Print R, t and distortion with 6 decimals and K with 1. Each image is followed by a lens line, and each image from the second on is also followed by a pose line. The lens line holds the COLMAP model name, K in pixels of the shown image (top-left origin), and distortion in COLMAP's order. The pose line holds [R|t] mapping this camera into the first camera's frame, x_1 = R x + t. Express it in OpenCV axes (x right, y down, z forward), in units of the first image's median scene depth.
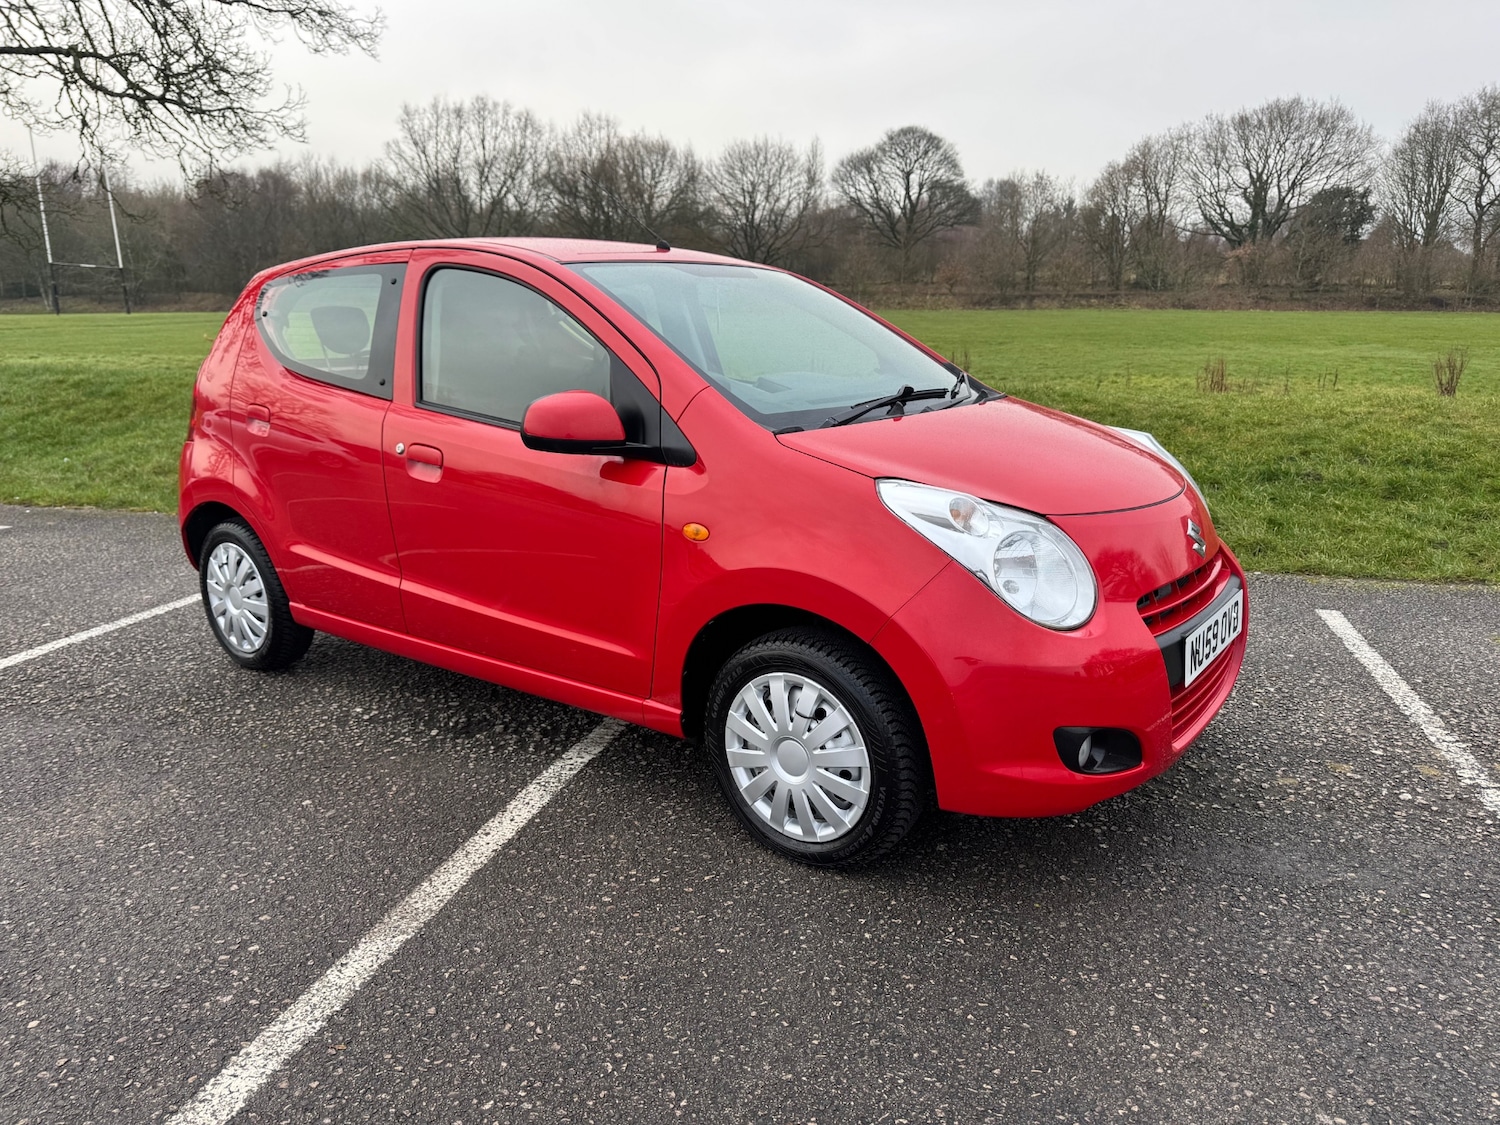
lens RADIAL K [[1062.1, 0, 745.9], [0, 1062.1, 561.2], [0, 0, 1]] dist [0.043445, -0.048446]
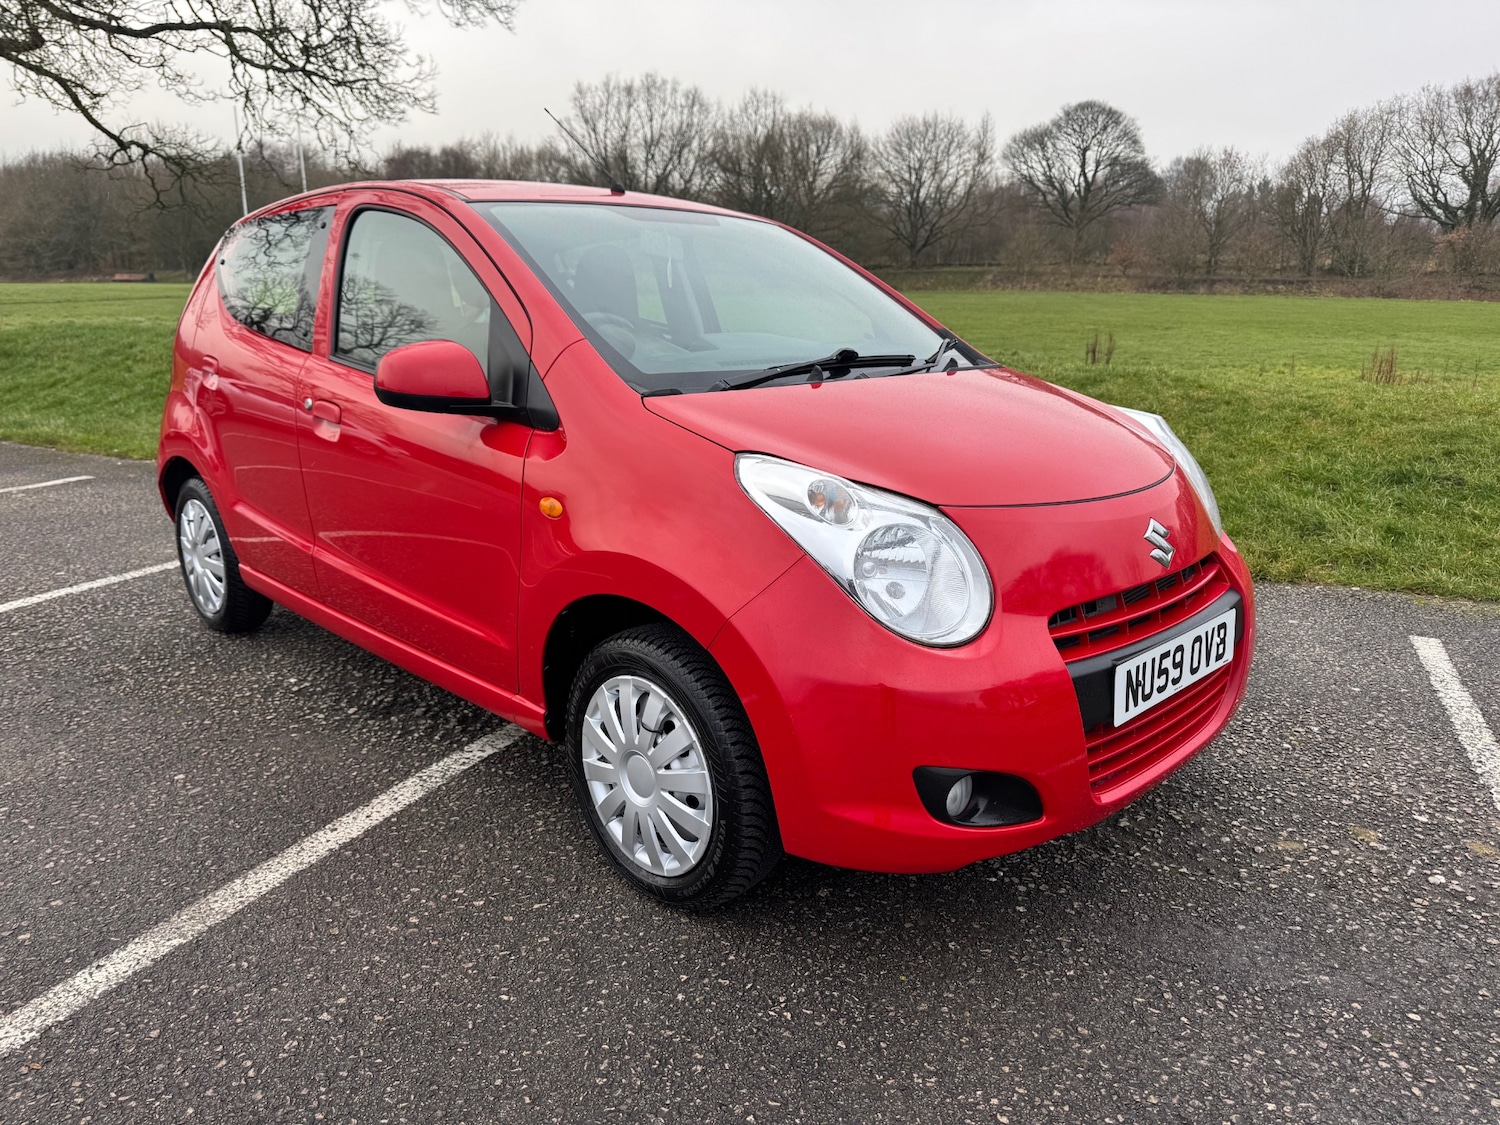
lens RADIAL K [[1066.5, 0, 750.0], [0, 1066.5, 562.5], [0, 0, 1]] dist [0.019069, -0.020294]
pose [[0.988937, 0.052277, -0.138822, 0.083115], [-0.049775, 0.998530, 0.021438, -0.003160], [0.139739, -0.014291, 0.990085, 0.056741]]
